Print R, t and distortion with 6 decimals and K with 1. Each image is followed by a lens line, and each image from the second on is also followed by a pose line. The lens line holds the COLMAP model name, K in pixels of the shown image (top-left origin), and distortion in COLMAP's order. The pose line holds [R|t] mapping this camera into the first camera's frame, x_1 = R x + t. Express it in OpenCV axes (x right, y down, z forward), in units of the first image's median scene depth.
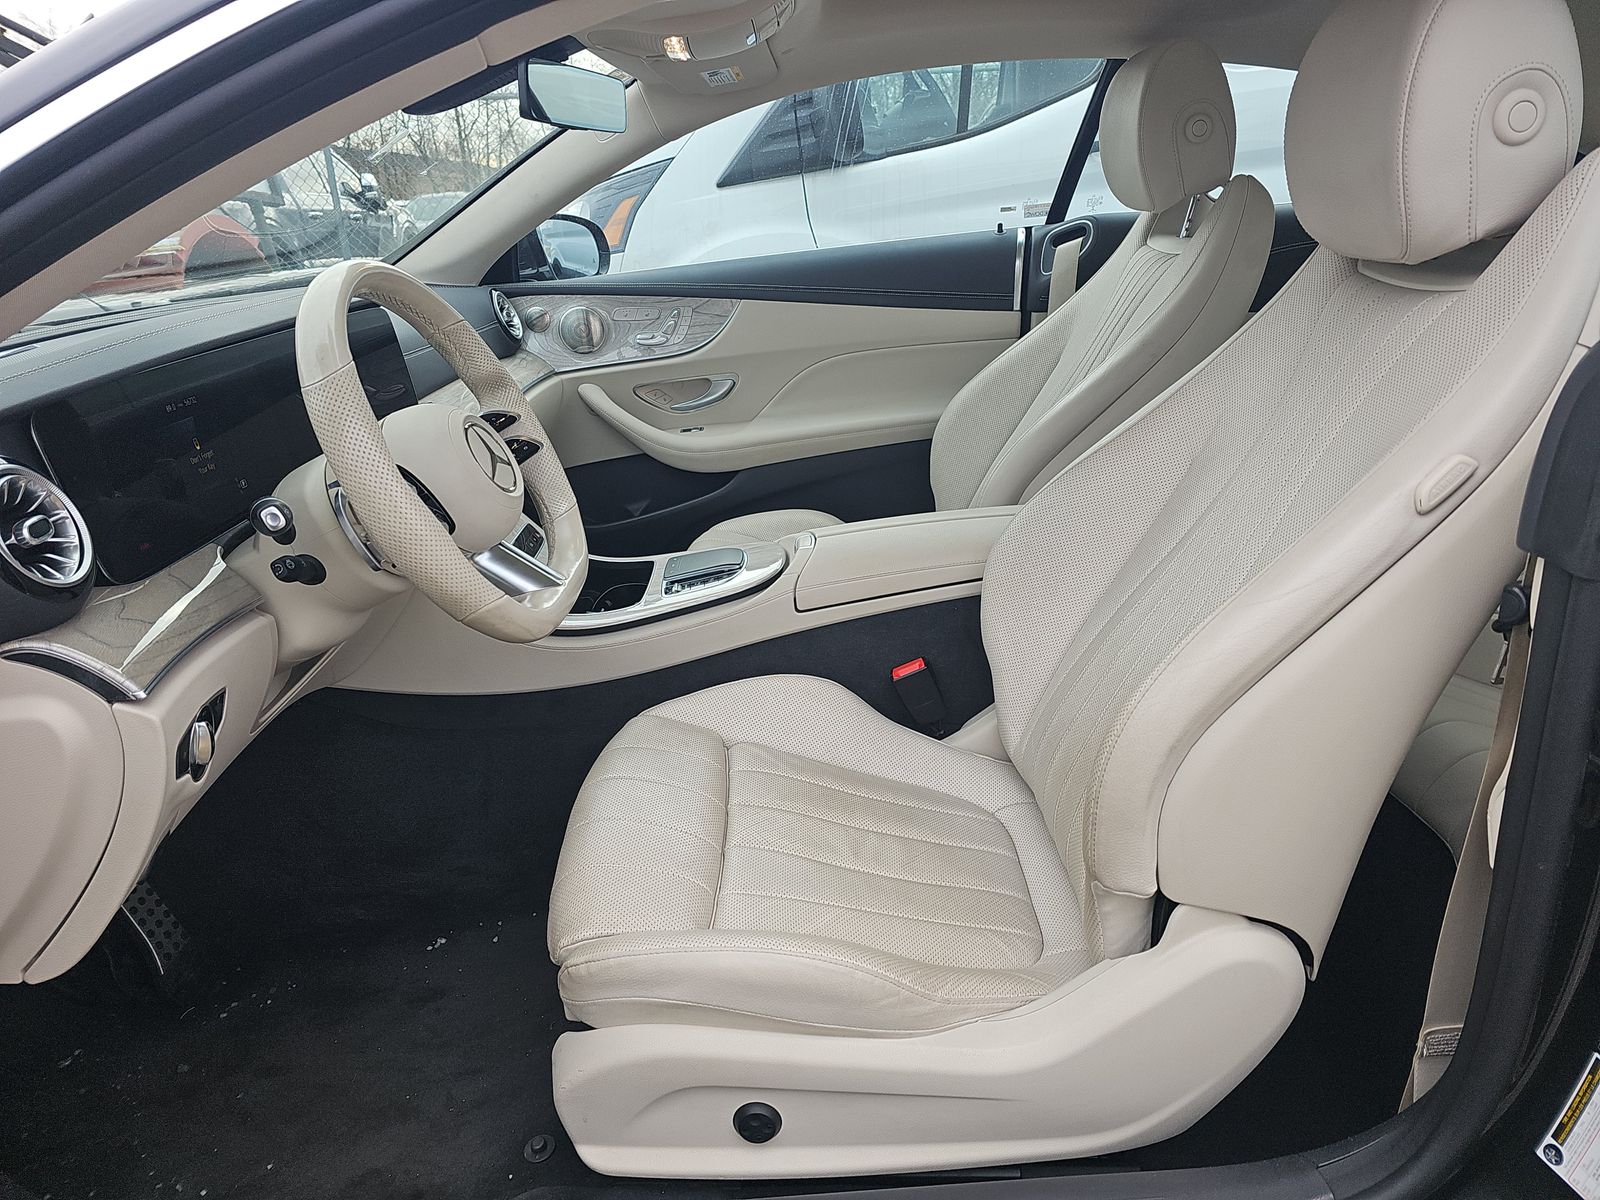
lens RADIAL K [[1064.7, 0, 795.5], [0, 1064.7, 599.8], [0, 0, 1]] dist [0.029313, -0.031807]
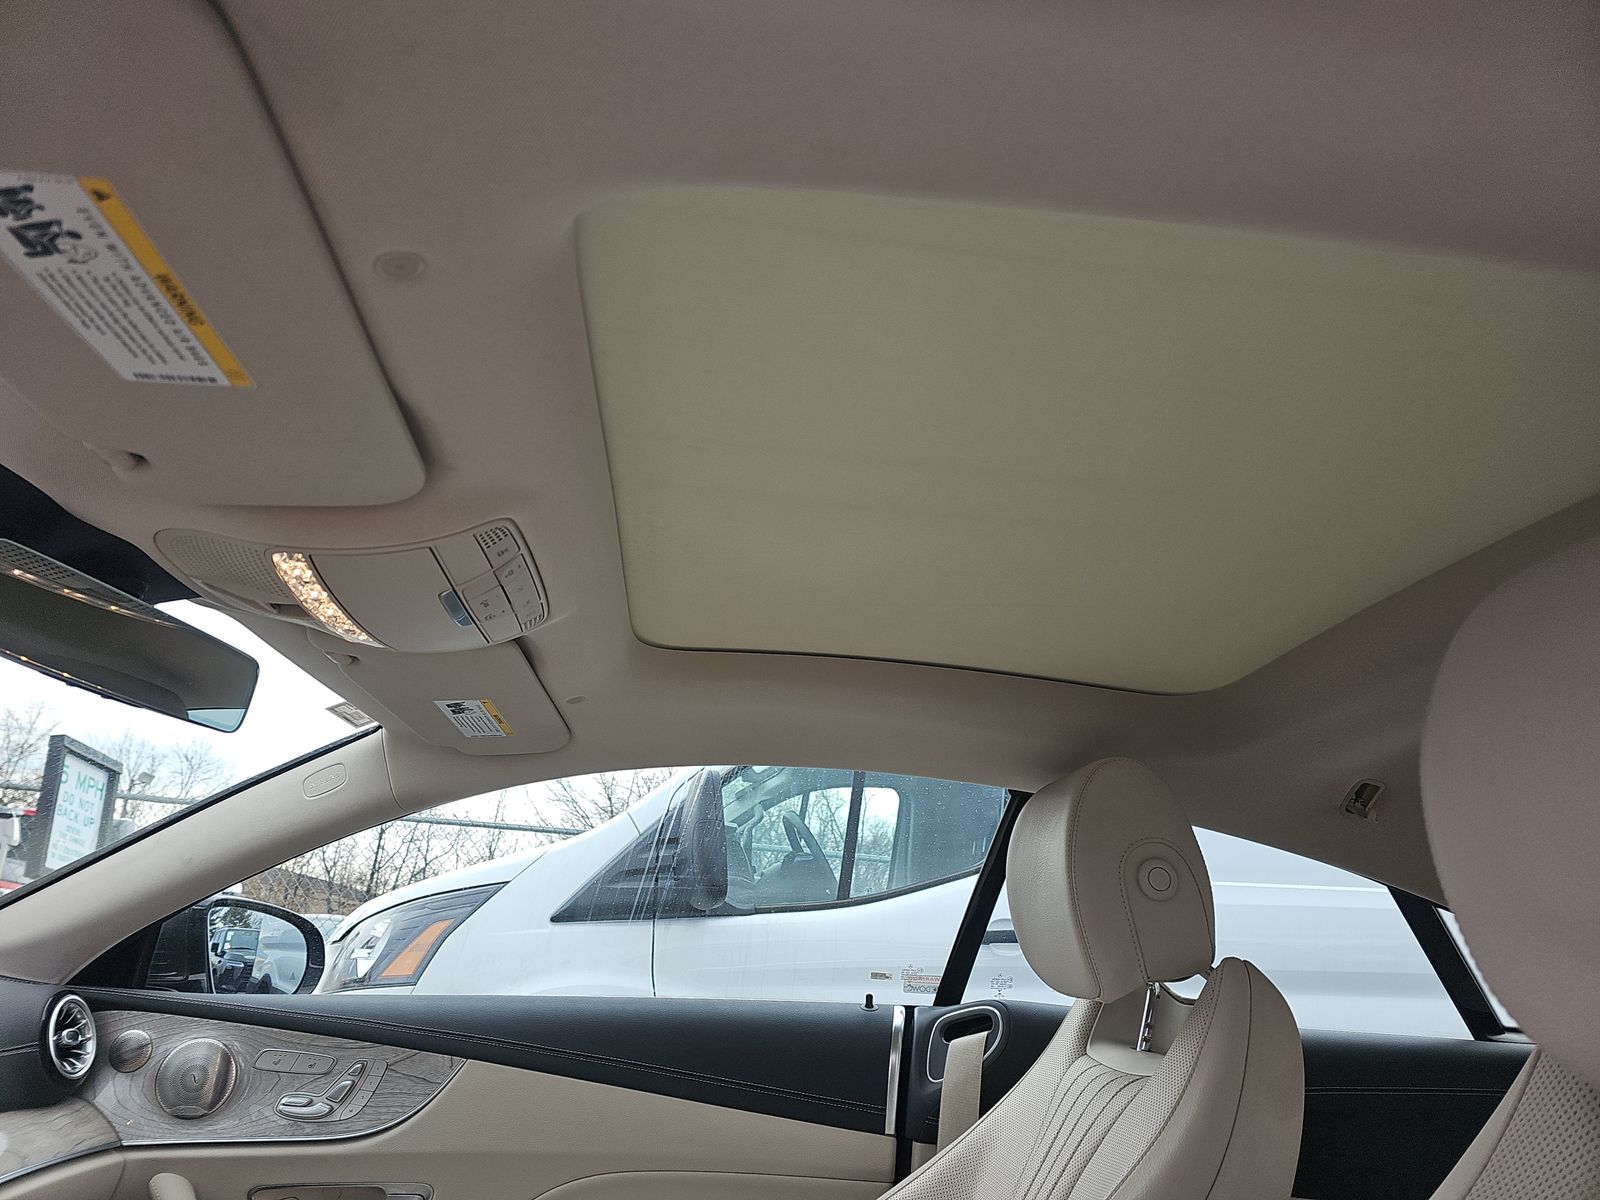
lens RADIAL K [[1064.7, 0, 792.8], [0, 1064.7, 598.1], [0, 0, 1]] dist [0.029313, -0.031807]
pose [[0.987925, 0.150622, 0.036306, 0.078319], [-0.091502, 0.756301, -0.647793, -0.093706], [-0.125030, 0.636649, 0.760951, 0.315273]]
